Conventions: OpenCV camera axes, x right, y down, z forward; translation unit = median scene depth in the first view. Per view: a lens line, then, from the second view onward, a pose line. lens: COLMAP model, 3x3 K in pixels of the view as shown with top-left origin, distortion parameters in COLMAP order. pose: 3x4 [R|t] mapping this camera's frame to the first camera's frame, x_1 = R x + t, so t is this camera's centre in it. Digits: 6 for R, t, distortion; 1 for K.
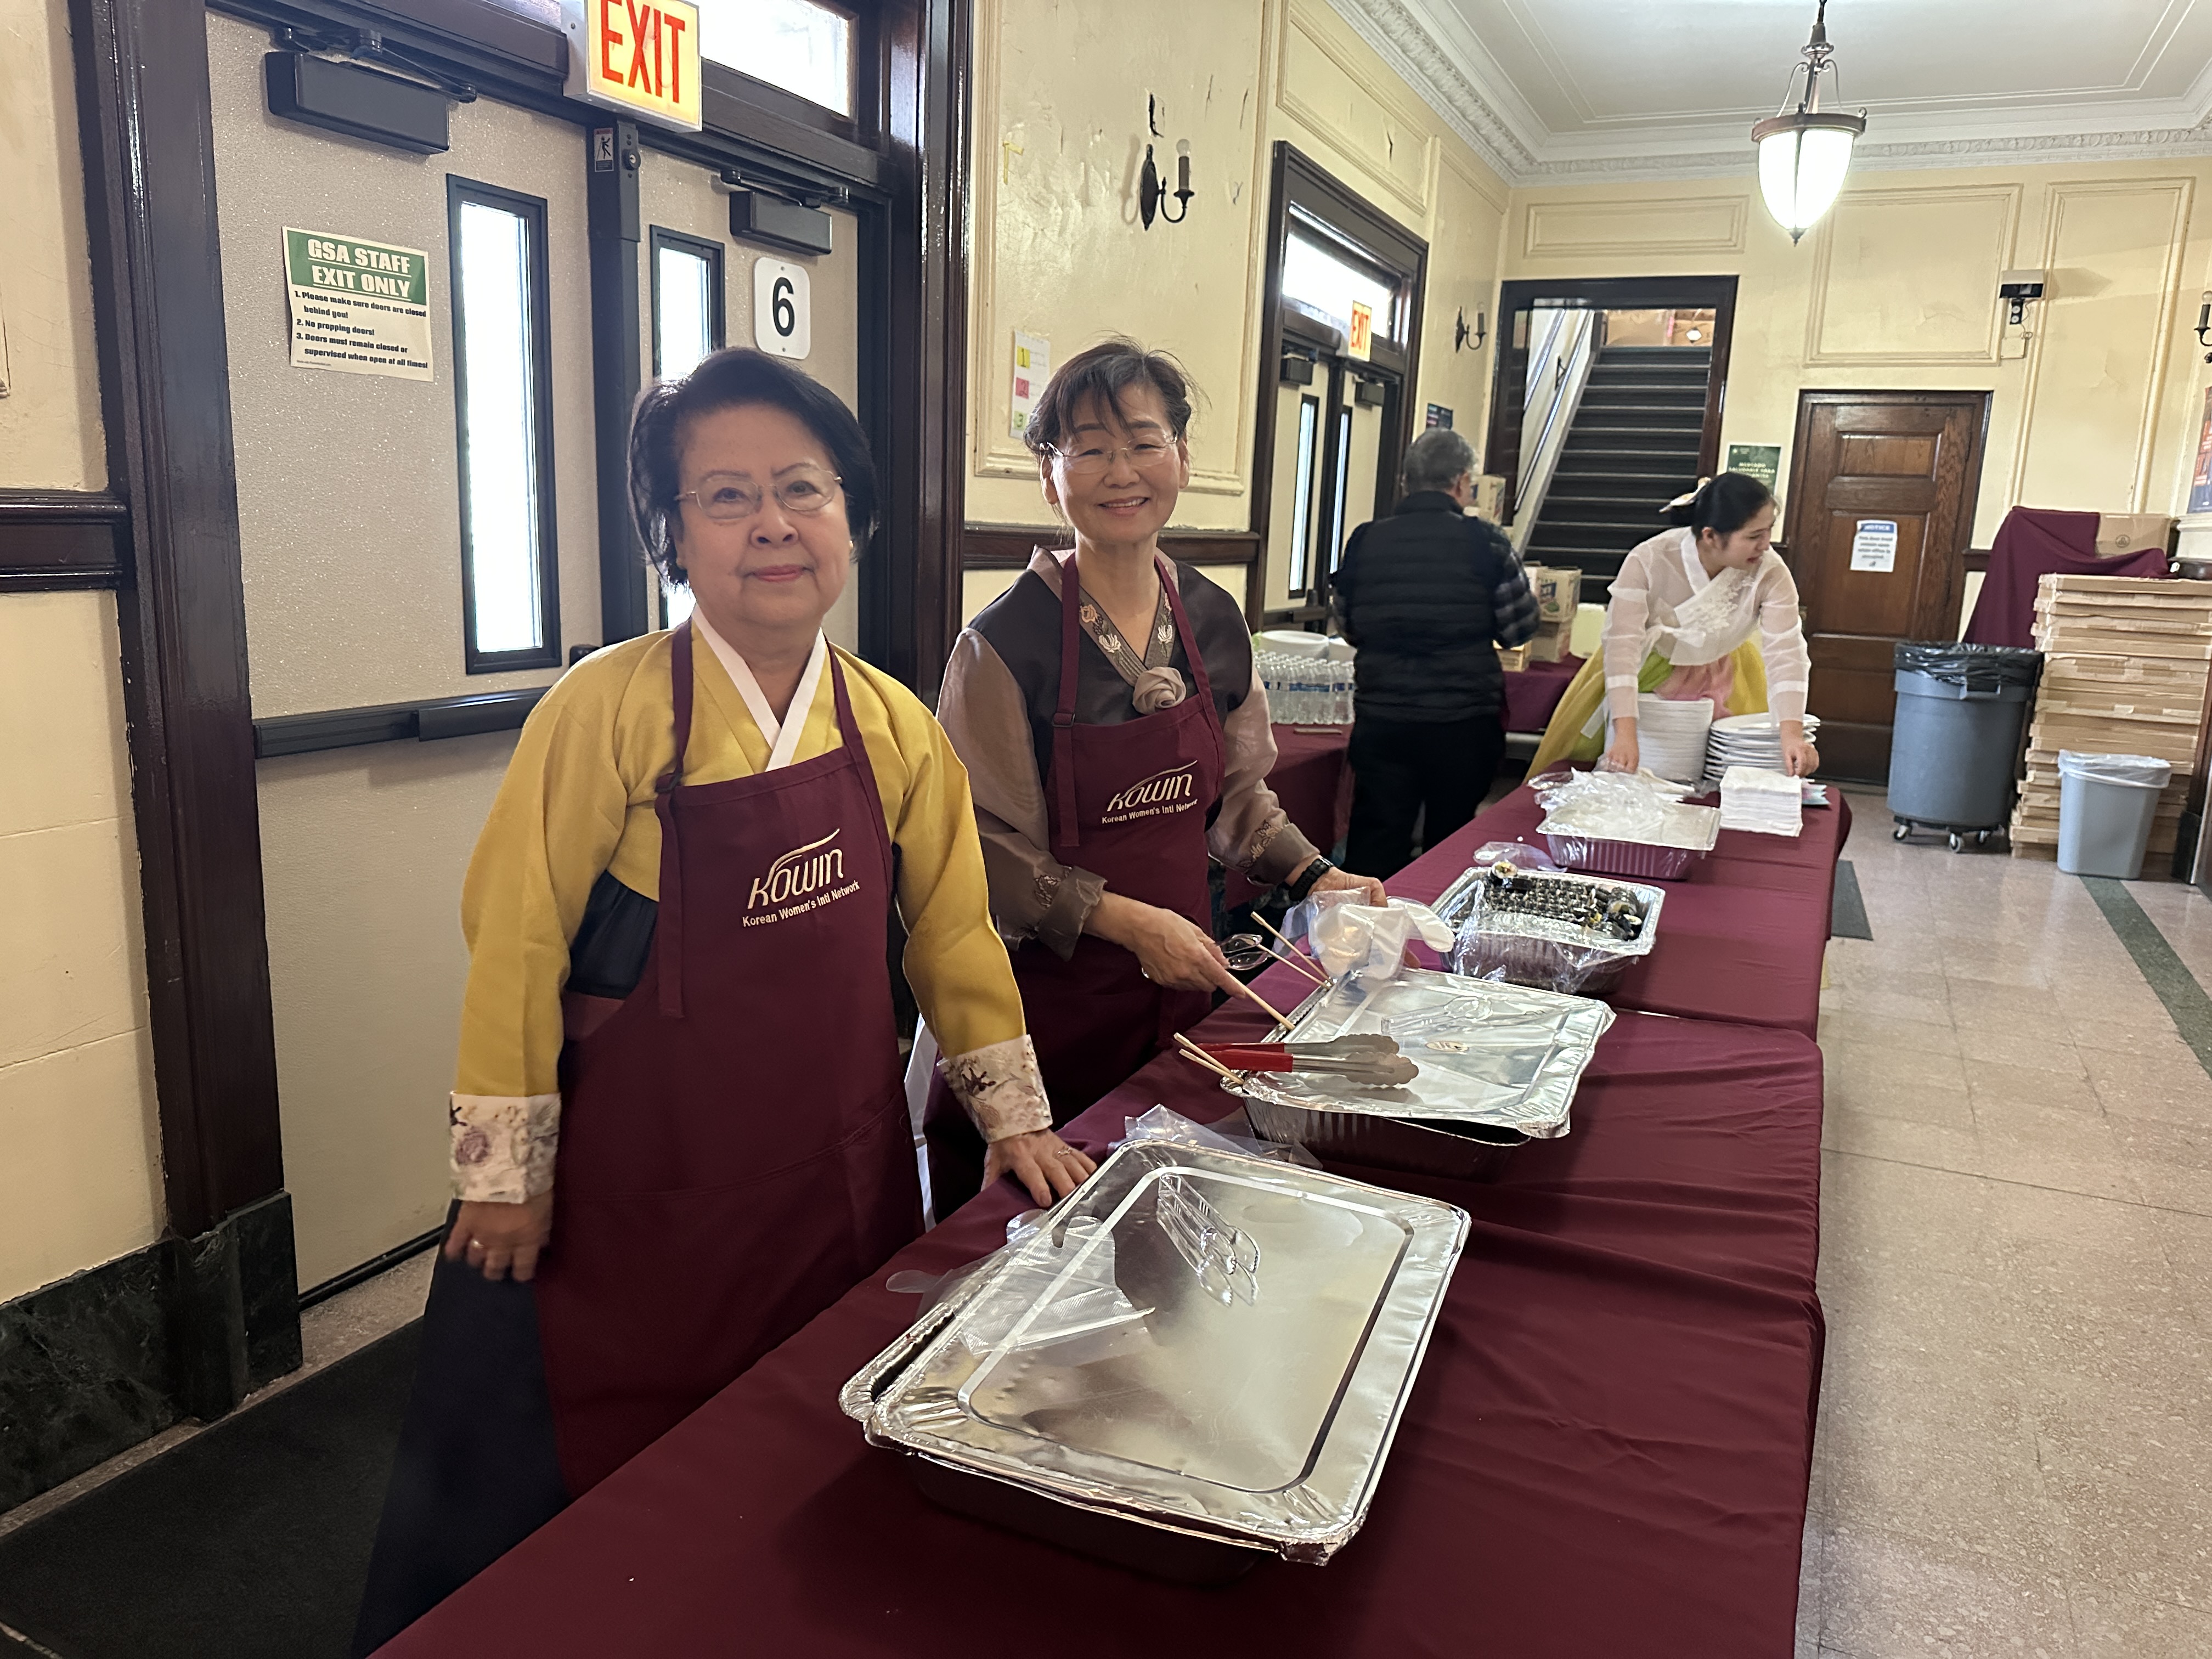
lens RADIAL K [[1625.3, 0, 1106.0], [0, 1625.3, 829.5], [0, 0, 1]] dist [0.004071, 0.002731]
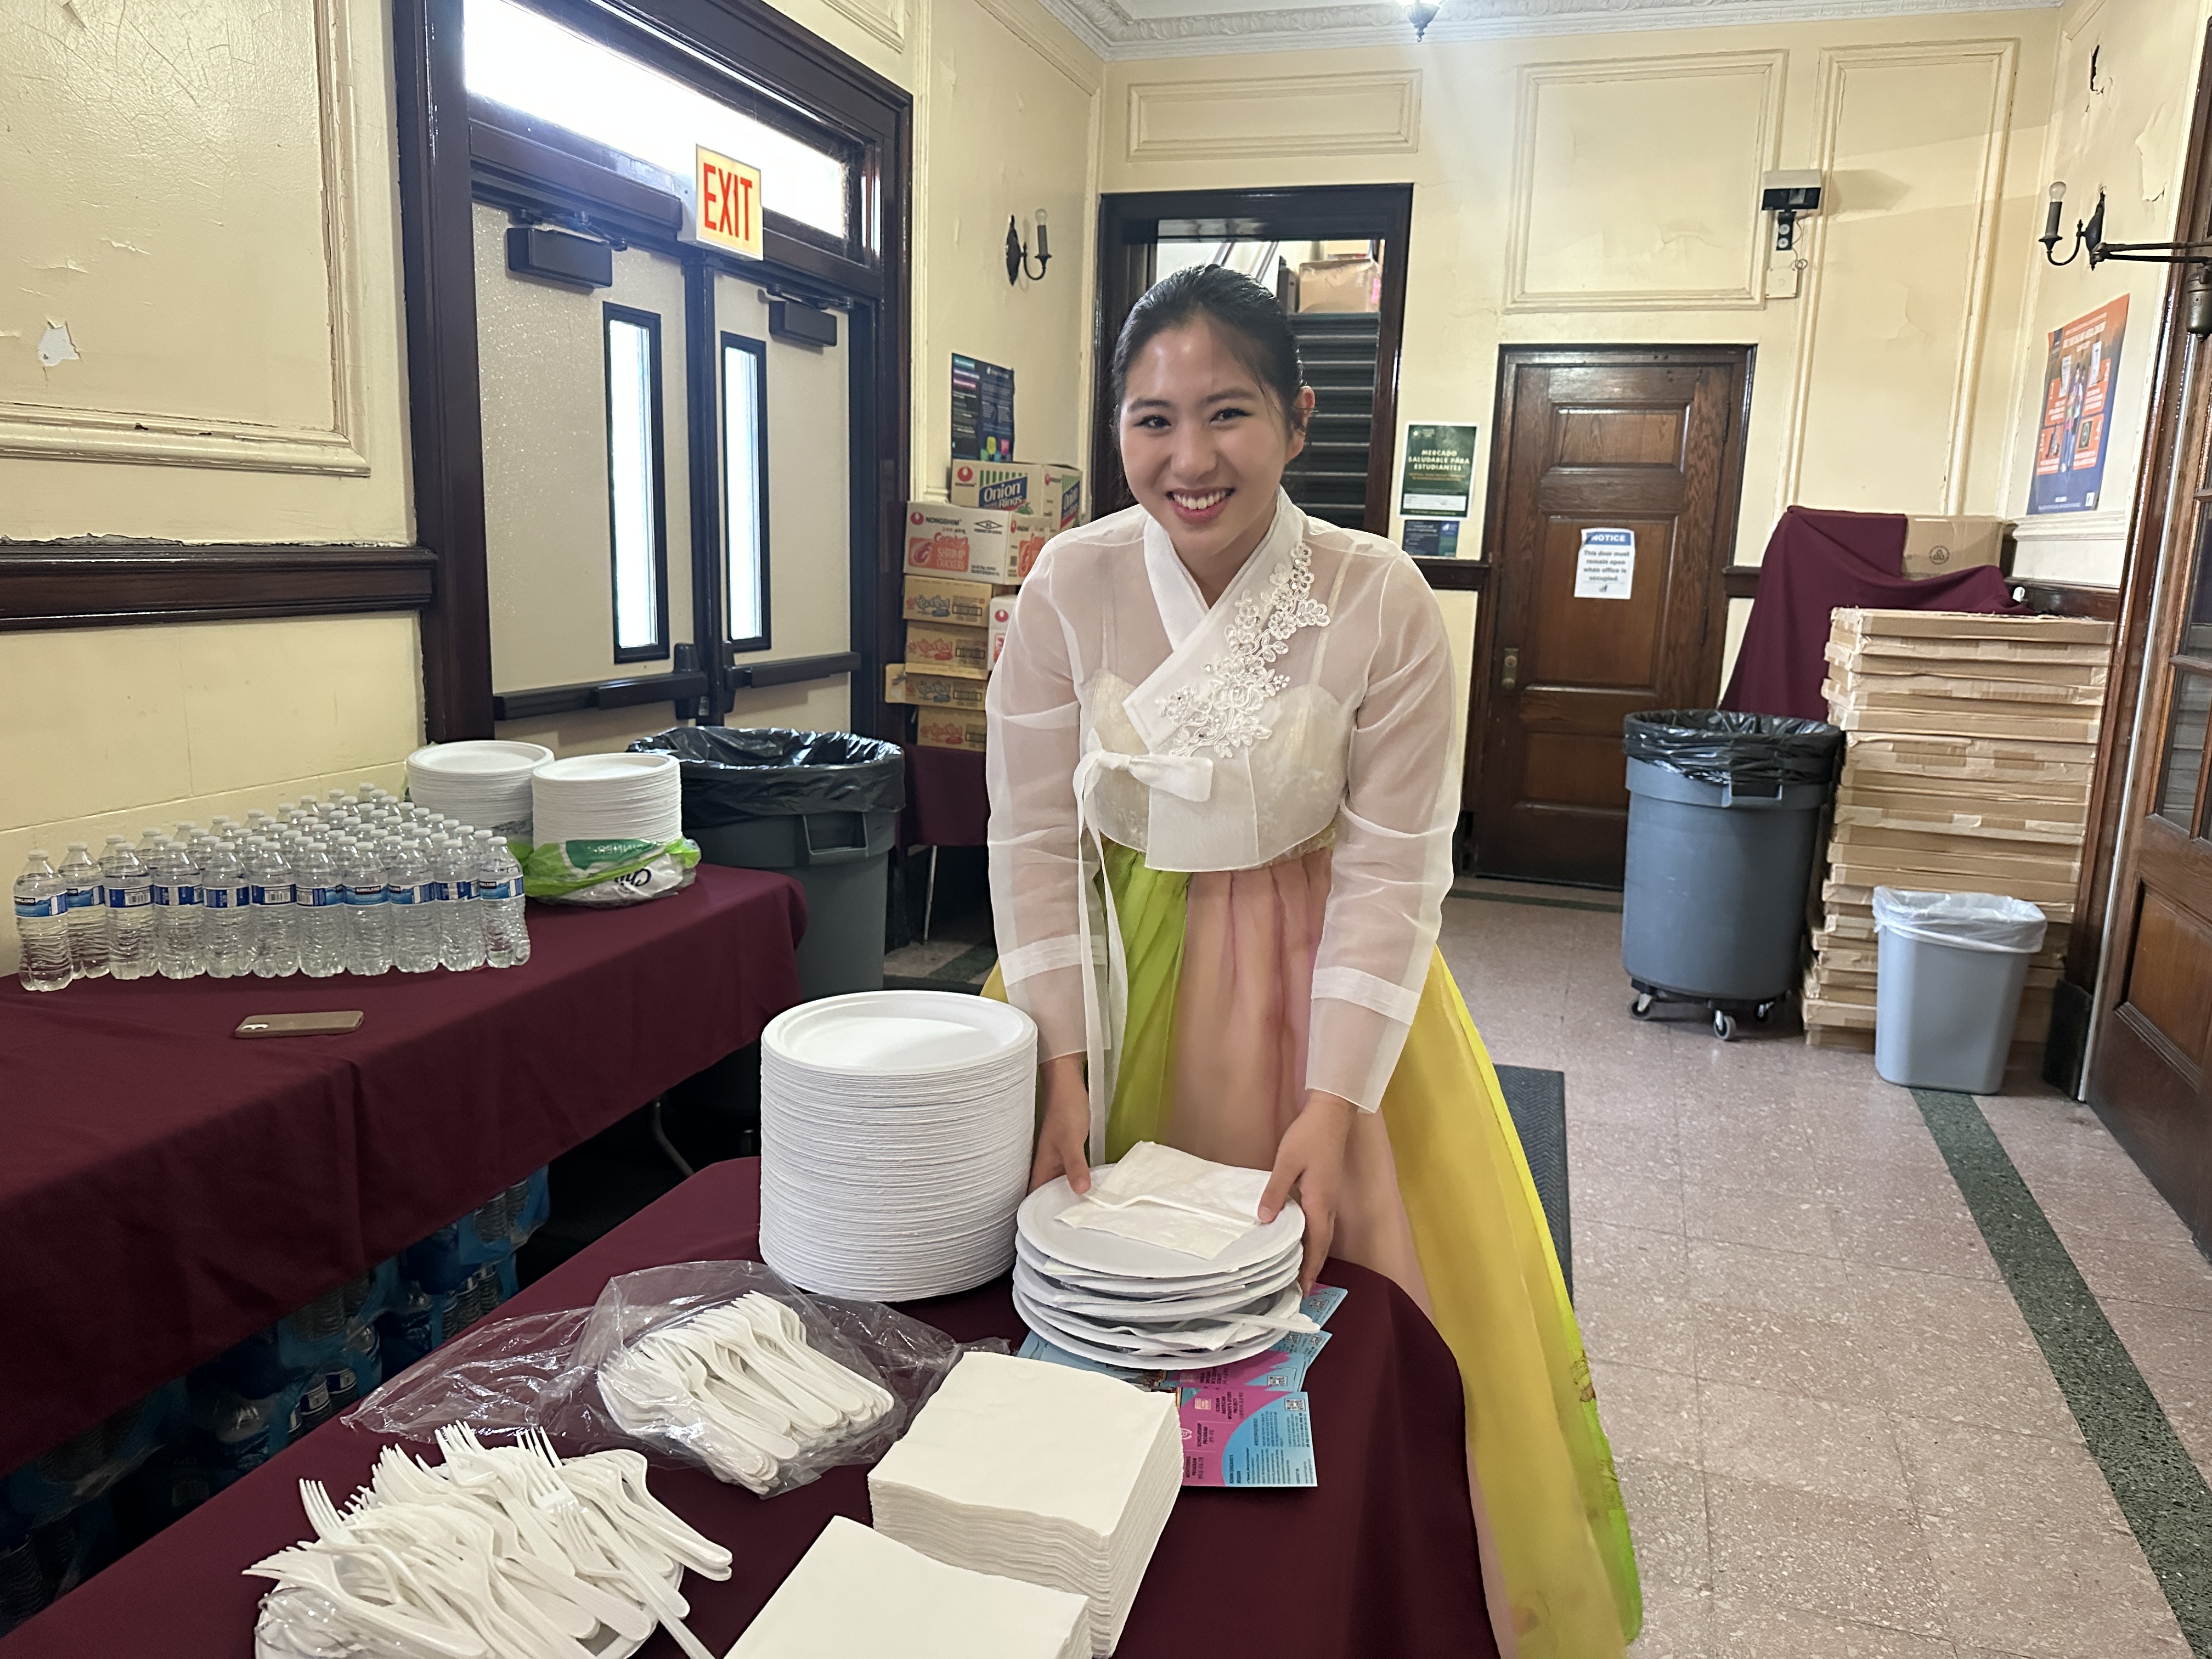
lens RADIAL K [[1628.9, 0, 1106.0], [0, 1628.9, 829.5], [0, 0, 1]] dist [0.041878, -0.056481]
pose [[0.992903, -0.025258, 0.116213, 0.188088], [0.026263, 0.999630, -0.007125, -0.064942], [-0.115990, 0.010127, 0.993199, 0.350031]]
